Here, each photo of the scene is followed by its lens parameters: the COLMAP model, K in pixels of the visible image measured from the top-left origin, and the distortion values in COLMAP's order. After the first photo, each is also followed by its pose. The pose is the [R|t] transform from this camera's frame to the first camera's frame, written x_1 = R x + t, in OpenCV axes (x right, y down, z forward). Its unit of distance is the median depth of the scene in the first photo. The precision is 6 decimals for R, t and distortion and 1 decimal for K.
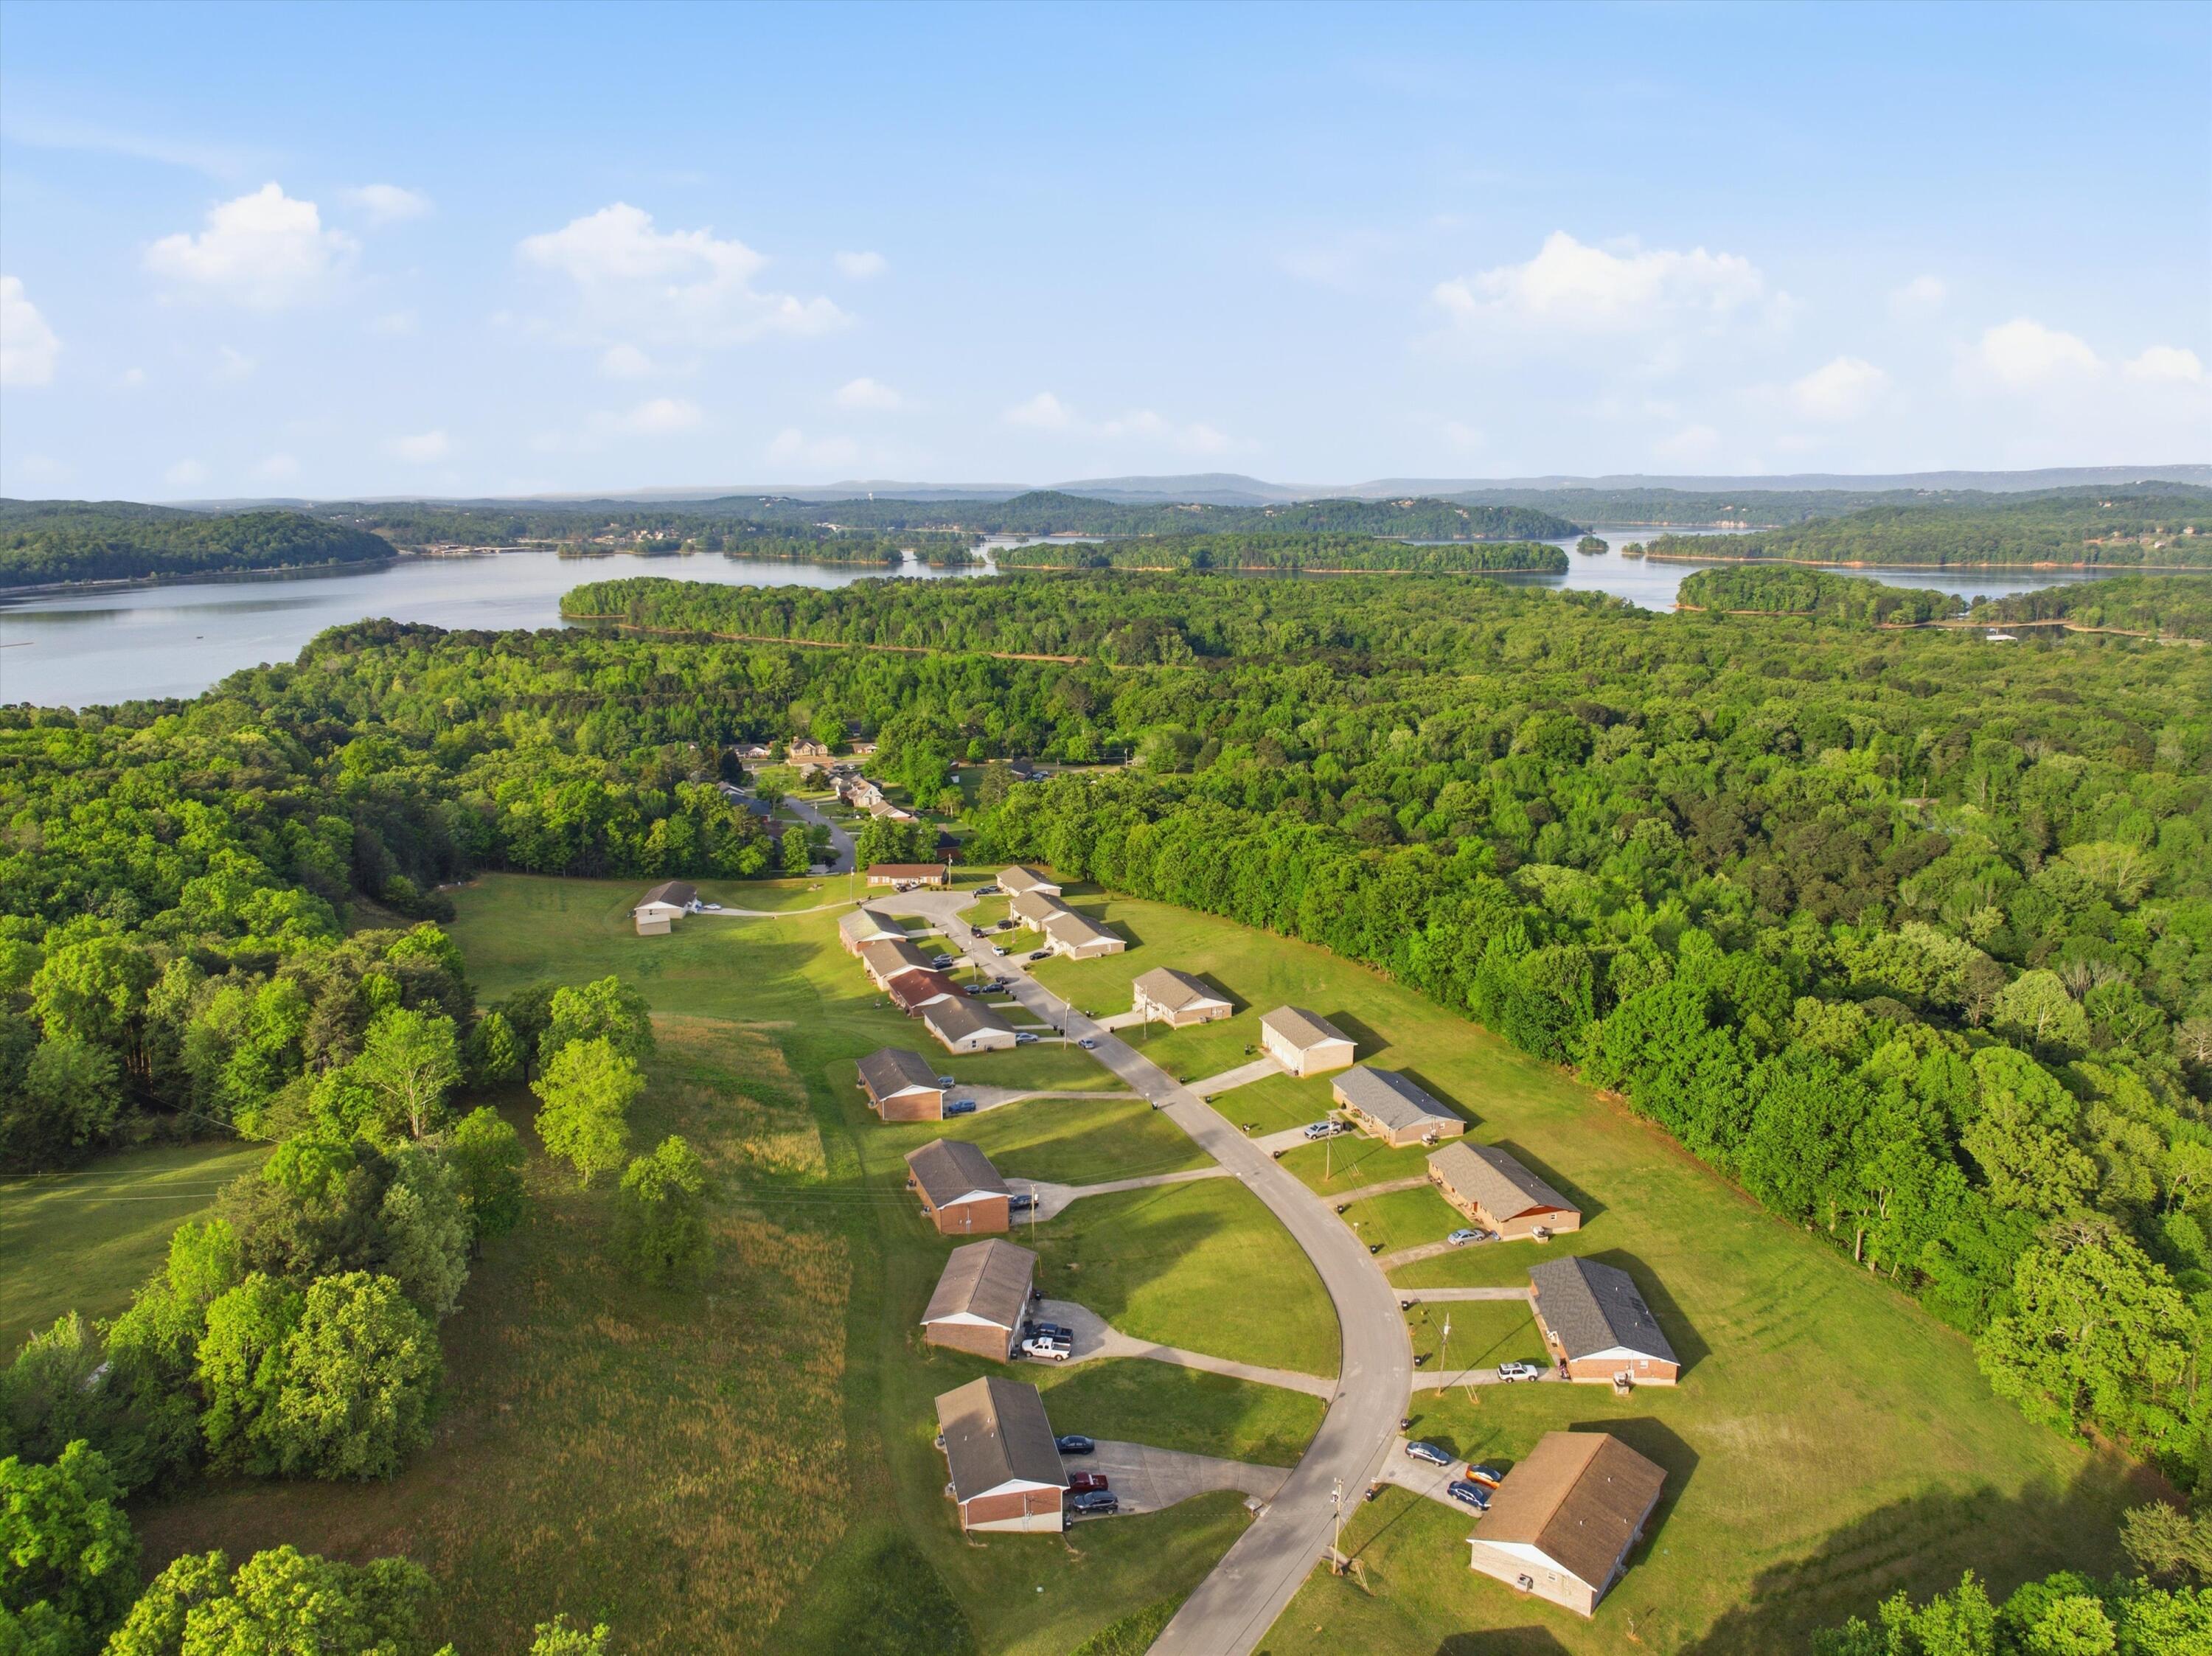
lens RADIAL K [[1551.5, 0, 1114.8], [0, 1551.5, 817.8], [0, 0, 1]] dist [-0.033391, -0.005009]
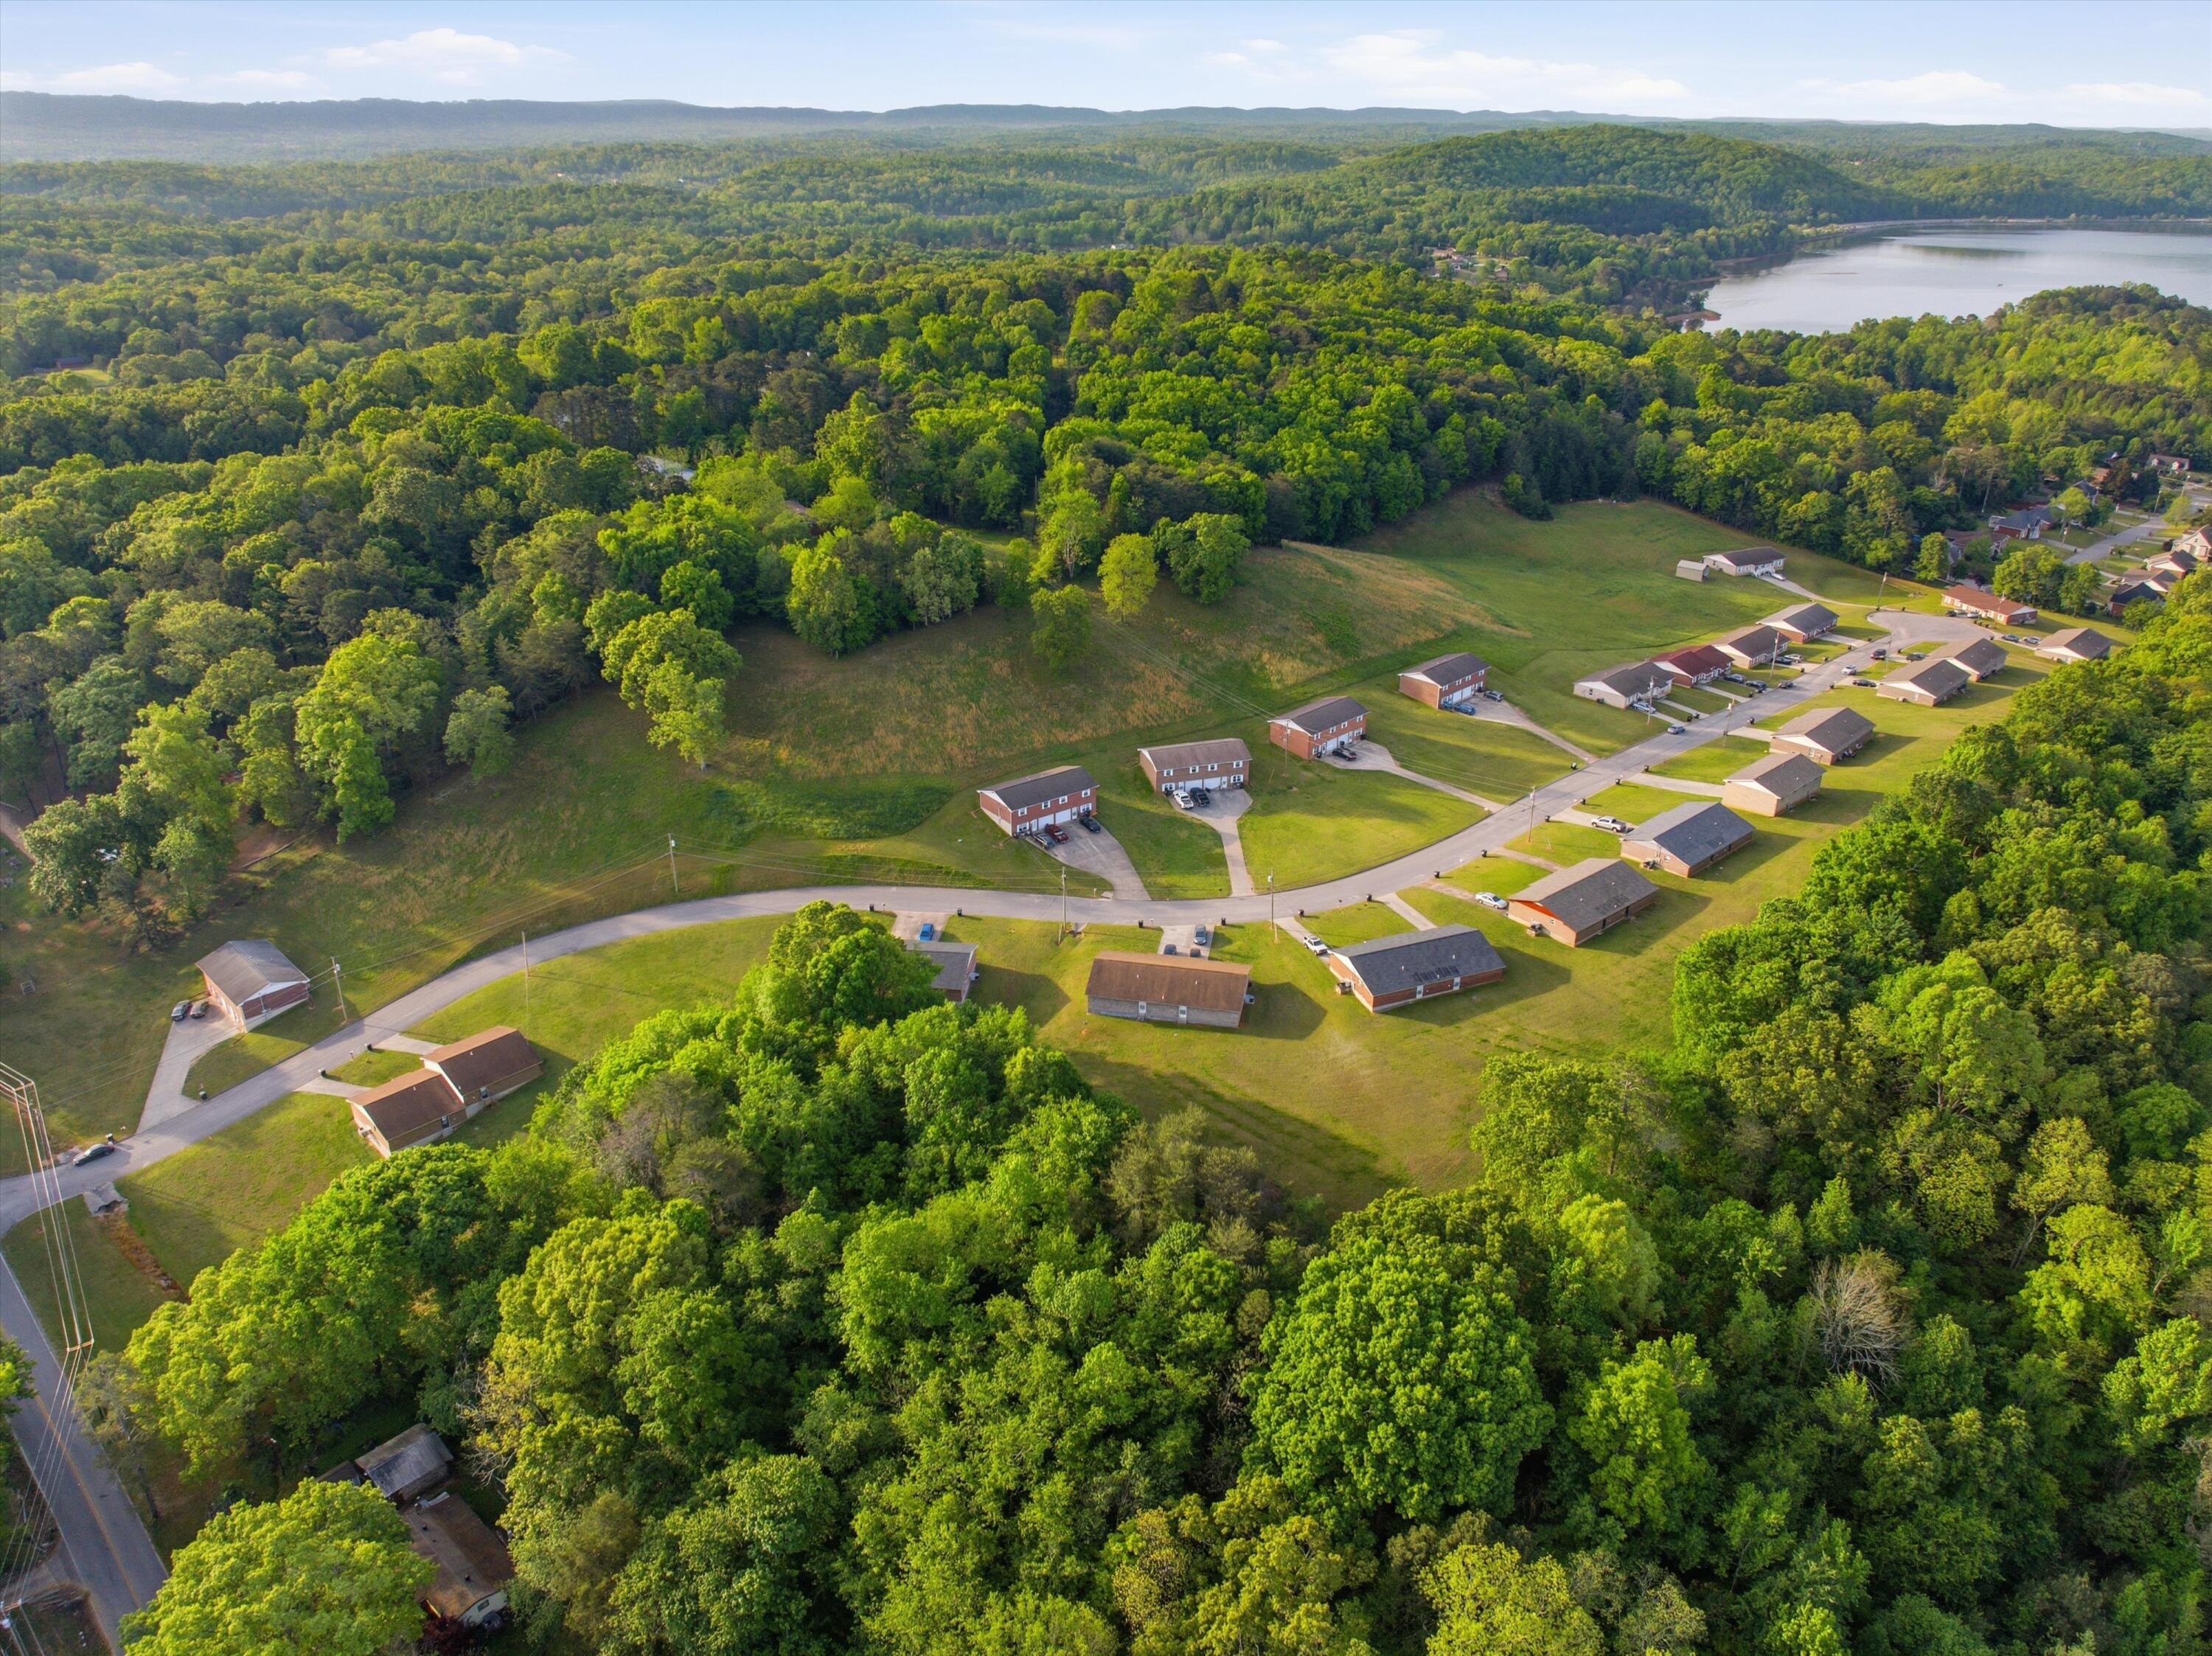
lens RADIAL K [[1551.5, 0, 1114.8], [0, 1551.5, 817.8], [0, 0, 1]] dist [-0.033391, -0.005009]
pose [[0.404597, 0.385223, -0.829400, 0.397779], [-0.194885, 0.922436, 0.333365, -0.043134], [0.893488, 0.026759, 0.448288, 0.089917]]
